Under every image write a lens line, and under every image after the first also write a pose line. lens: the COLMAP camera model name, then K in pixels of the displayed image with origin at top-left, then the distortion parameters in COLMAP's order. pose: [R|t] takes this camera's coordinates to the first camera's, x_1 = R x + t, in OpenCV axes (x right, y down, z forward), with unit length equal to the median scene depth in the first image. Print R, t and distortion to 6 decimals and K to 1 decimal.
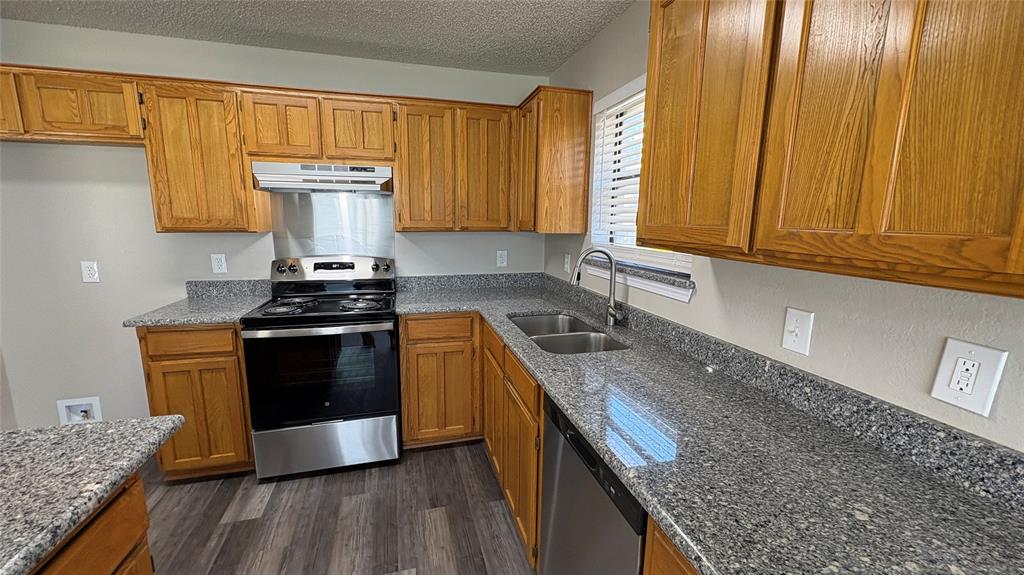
lens RADIAL K [[406.7, 0, 511.2], [0, 406.7, 289.0], [0, 0, 1]] dist [-0.000857, 0.000603]
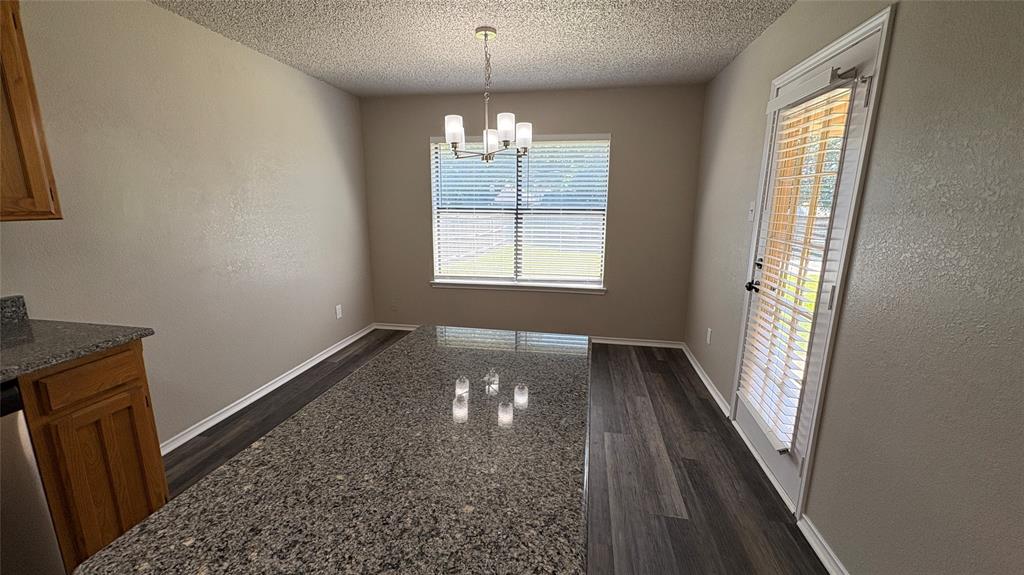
lens RADIAL K [[406.7, 0, 511.2], [0, 406.7, 289.0], [0, 0, 1]] dist [-0.000857, 0.000603]
pose [[-0.901060, -0.107223, 0.420230, -0.696172], [0.057021, 0.931256, 0.359877, -0.085232], [-0.429929, 0.348233, -0.833004, 0.495877]]
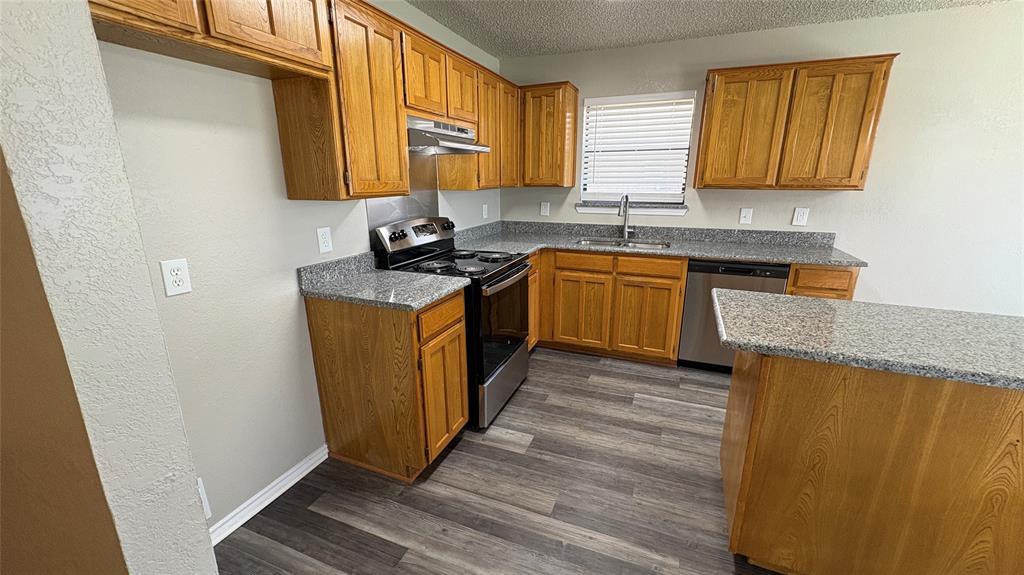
lens RADIAL K [[406.7, 0, 511.2], [0, 406.7, 289.0], [0, 0, 1]] dist [-0.000857, 0.000603]
pose [[0.606306, -0.221484, 0.763766, -1.266899], [0.145602, 0.975114, 0.167189, -0.055205], [-0.781788, 0.009838, 0.623466, 0.266167]]
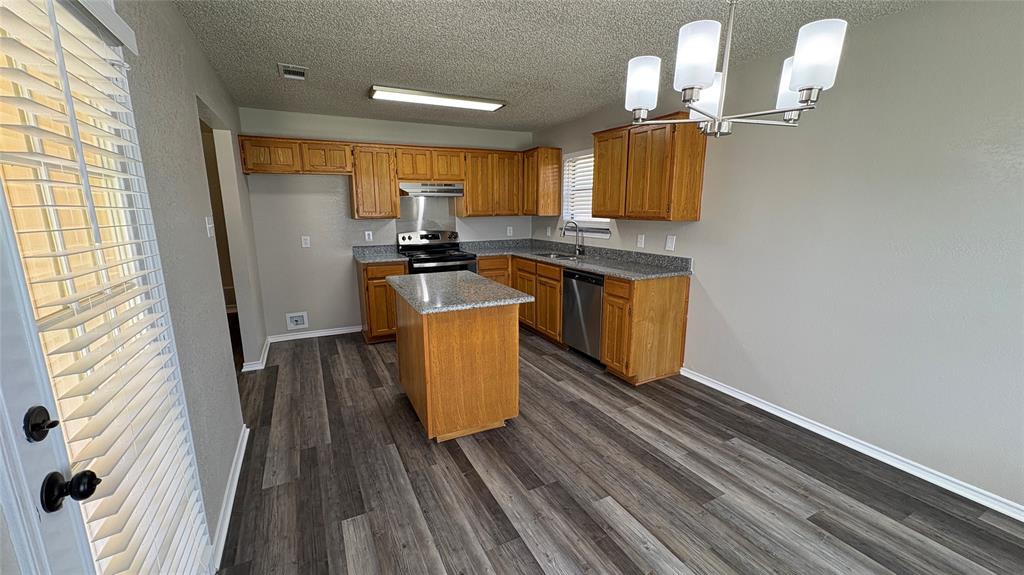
lens RADIAL K [[406.7, 0, 511.2], [0, 406.7, 289.0], [0, 0, 1]] dist [-0.000857, 0.000603]
pose [[0.979799, -0.055405, 0.192158, -0.514748], [0.050763, 0.998290, 0.029001, 0.176698], [-0.193436, -0.018661, 0.980935, -1.066667]]
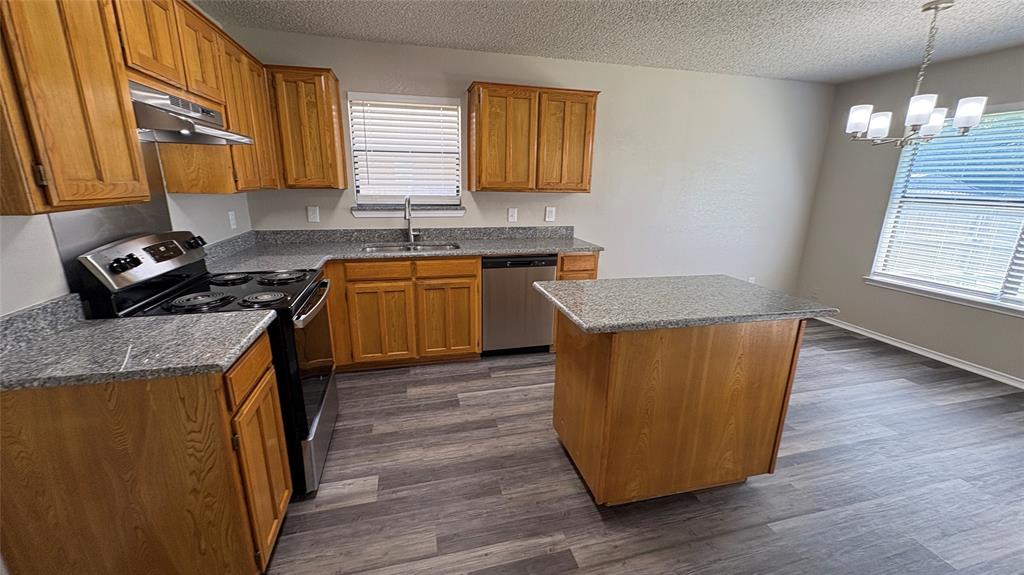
lens RADIAL K [[406.7, 0, 511.2], [0, 406.7, 289.0], [0, 0, 1]] dist [-0.000857, 0.000603]
pose [[0.014400, -0.268587, 0.963148, -1.276543], [0.156149, 0.952033, 0.263153, -0.093949], [-0.987629, 0.146605, 0.055649, 0.464527]]
